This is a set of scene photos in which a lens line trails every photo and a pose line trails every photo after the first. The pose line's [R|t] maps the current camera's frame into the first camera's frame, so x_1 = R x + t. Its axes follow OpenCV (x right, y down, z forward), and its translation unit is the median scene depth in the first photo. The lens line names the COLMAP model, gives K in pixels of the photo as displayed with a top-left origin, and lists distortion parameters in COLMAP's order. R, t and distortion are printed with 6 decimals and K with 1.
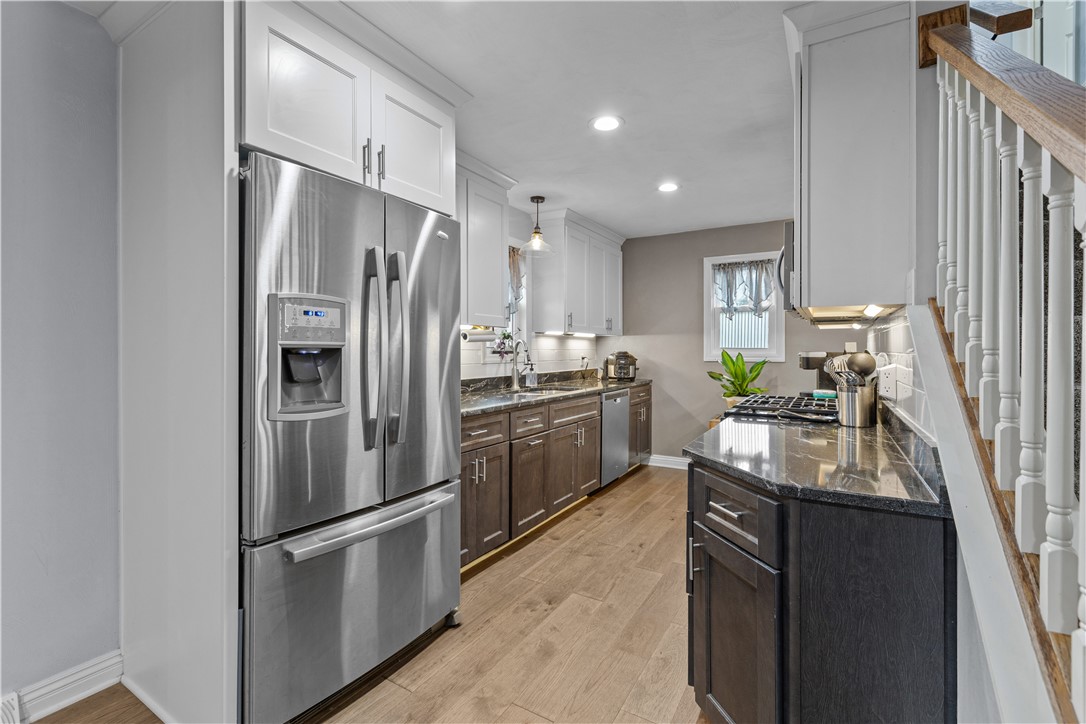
lens RADIAL K [[488.5, 0, 541.6], [0, 488.5, 346.5], [0, 0, 1]] dist [0.000939, -0.001211]
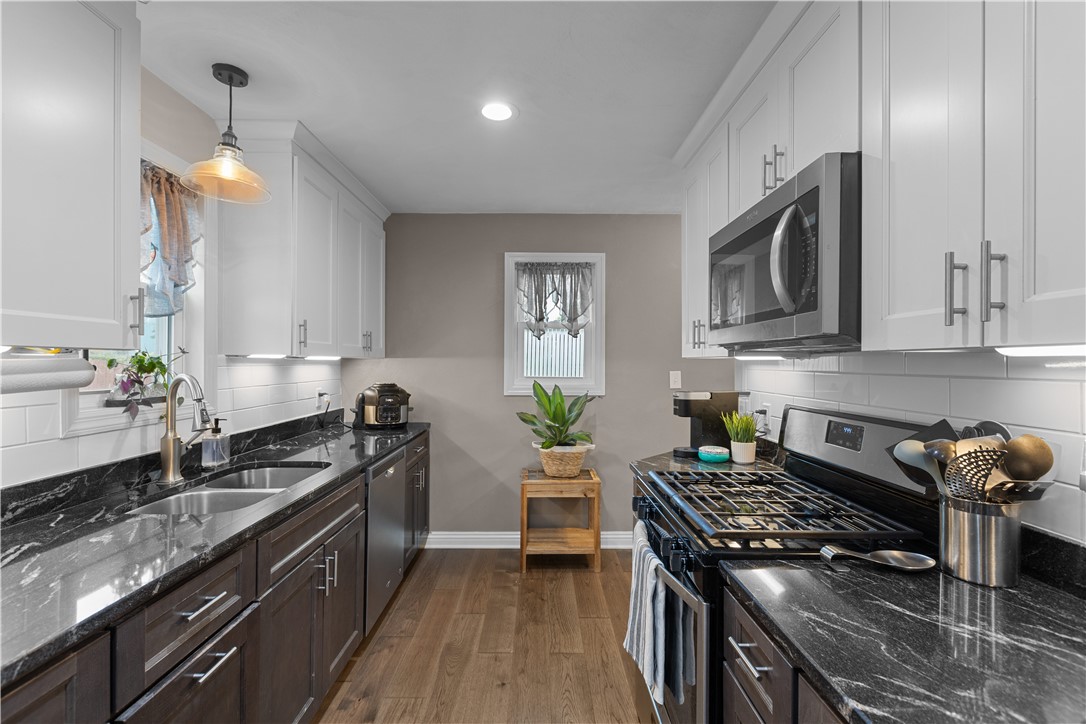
lens RADIAL K [[488.5, 0, 543.2], [0, 488.5, 360.5], [0, 0, 1]] dist [0.000939, -0.001211]
pose [[0.854349, 0.003897, 0.519685, 0.006430], [-0.005762, 0.999981, 0.001973, -0.032846], [-0.519668, -0.004680, 0.854356, 0.491026]]
